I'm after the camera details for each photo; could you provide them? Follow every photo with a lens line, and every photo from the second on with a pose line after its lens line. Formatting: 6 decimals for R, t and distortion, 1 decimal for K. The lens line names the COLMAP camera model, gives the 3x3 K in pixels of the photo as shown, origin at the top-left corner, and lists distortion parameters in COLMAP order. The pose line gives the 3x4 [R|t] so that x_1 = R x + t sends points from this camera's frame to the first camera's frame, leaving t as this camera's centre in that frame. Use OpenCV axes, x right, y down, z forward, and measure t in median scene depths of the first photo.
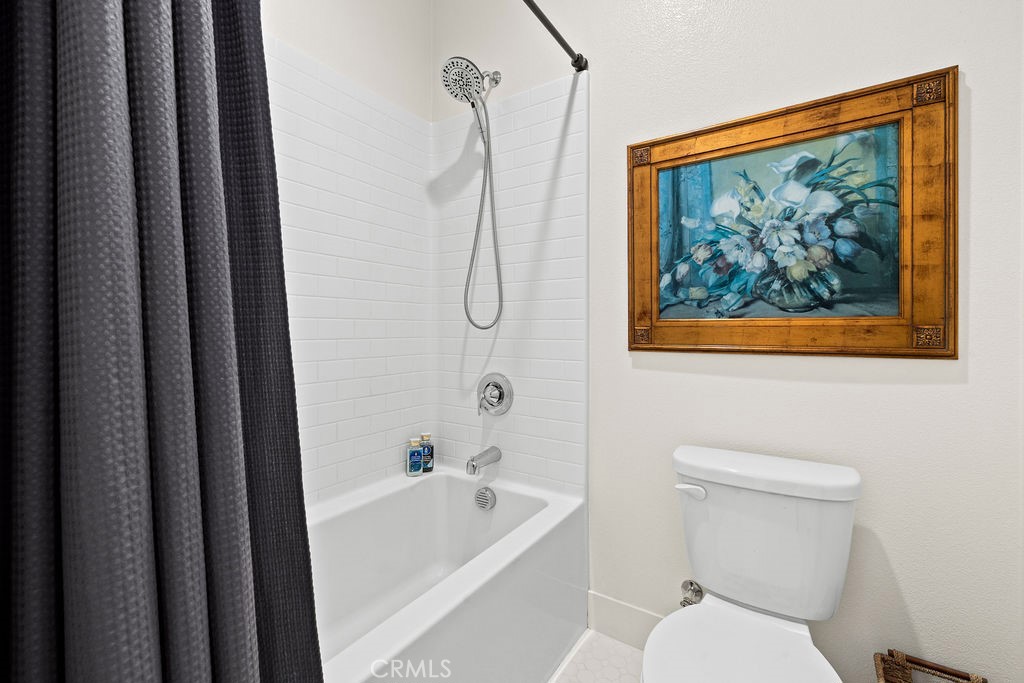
lens RADIAL K [[428.5, 0, 508.3], [0, 428.5, 335.4], [0, 0, 1]] dist [0.001223, 0.000123]
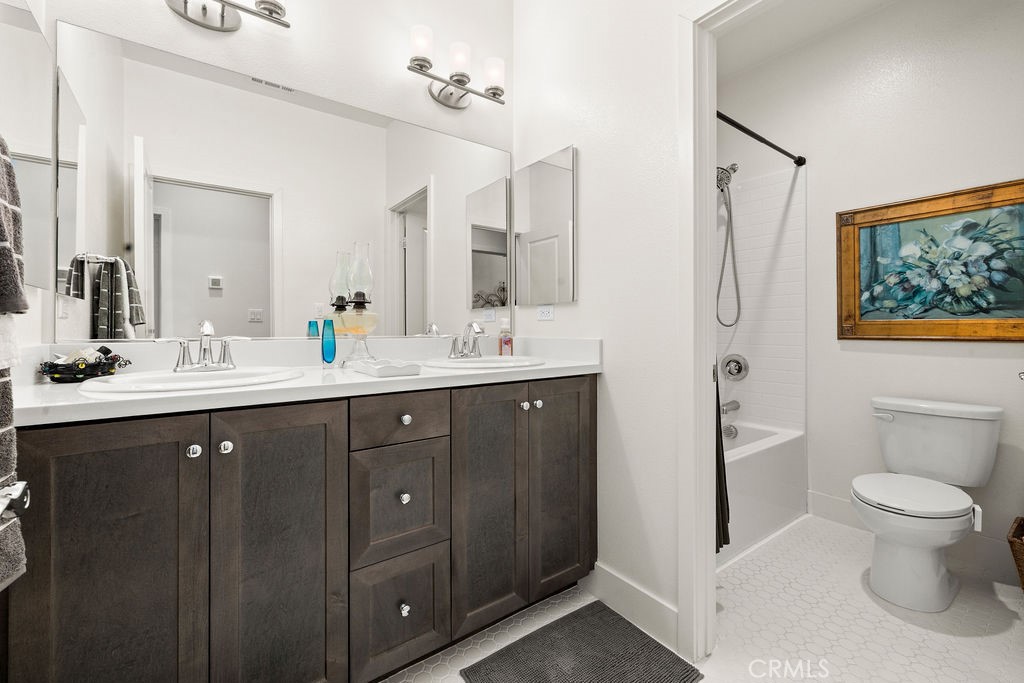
lens RADIAL K [[425.3, 0, 509.8], [0, 425.3, 330.2], [0, 0, 1]] dist [0.001398, 0.000194]
pose [[0.936481, -0.000305, -0.350718, -0.362469], [-0.002416, 0.999970, -0.007321, 0.017641], [0.350710, 0.007703, 0.936453, -1.081297]]
